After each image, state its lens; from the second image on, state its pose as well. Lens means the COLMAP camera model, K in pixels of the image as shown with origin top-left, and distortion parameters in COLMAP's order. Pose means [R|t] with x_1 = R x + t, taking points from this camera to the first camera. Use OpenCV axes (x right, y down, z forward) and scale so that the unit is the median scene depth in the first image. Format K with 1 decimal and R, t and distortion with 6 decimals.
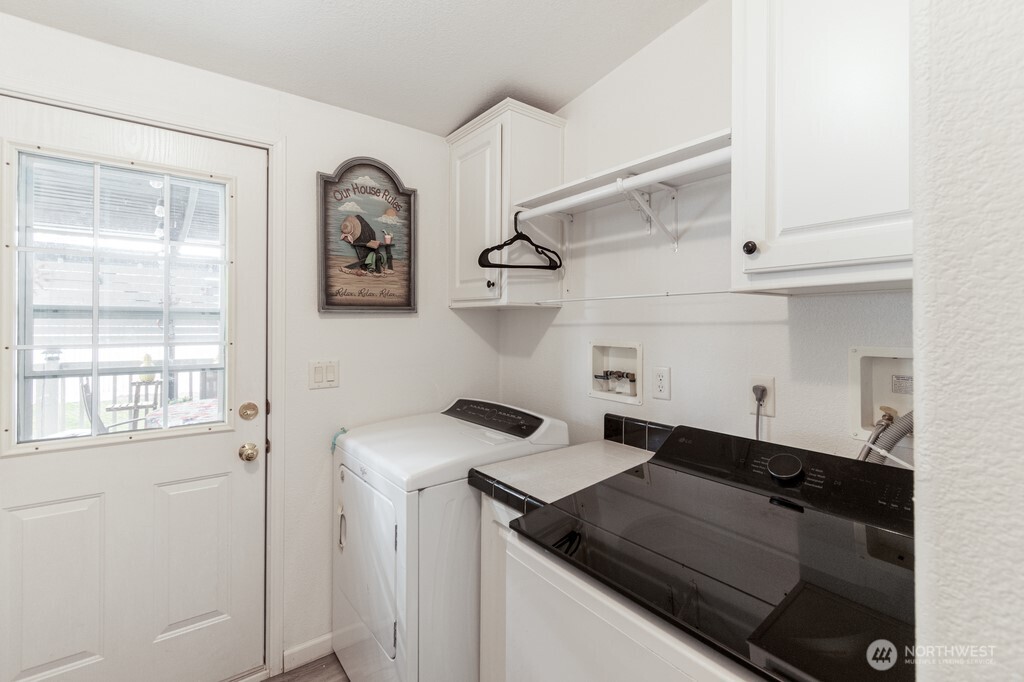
lens RADIAL K [[455.6, 0, 515.2], [0, 455.6, 322.4], [0, 0, 1]] dist [0.002584, 0.000183]
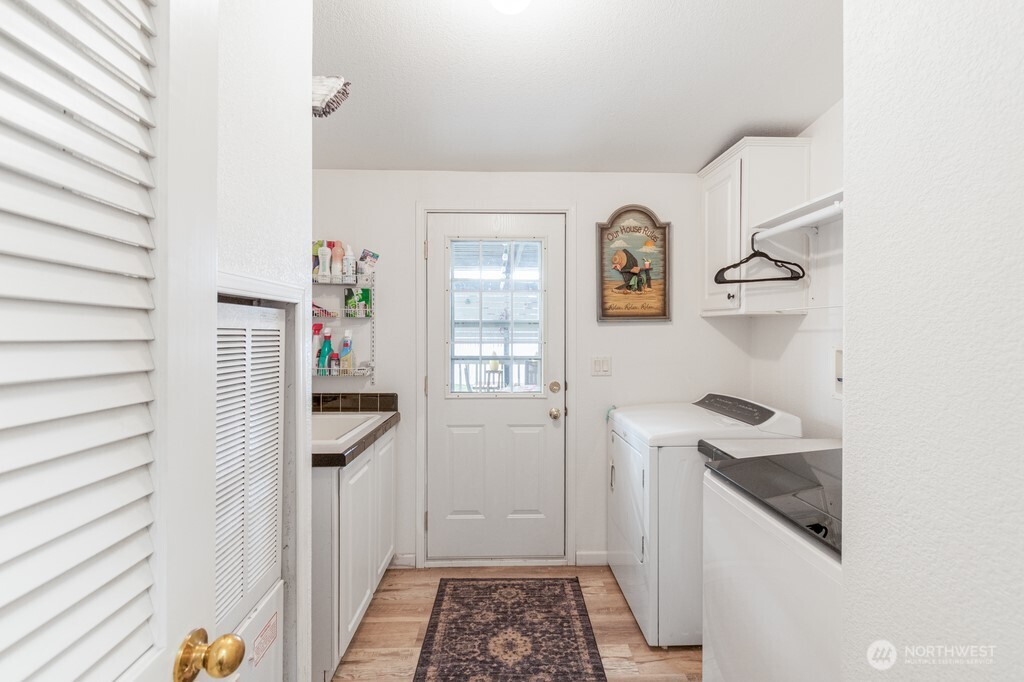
lens RADIAL K [[460.6, 0, 514.6], [0, 460.6, 325.3], [0, 0, 1]] dist [0.000581, -0.000001]
pose [[0.814652, -0.007698, -0.579899, 0.177272], [0.004172, 0.999964, -0.007413, -0.001974], [0.579935, 0.003619, 0.814655, -0.294513]]
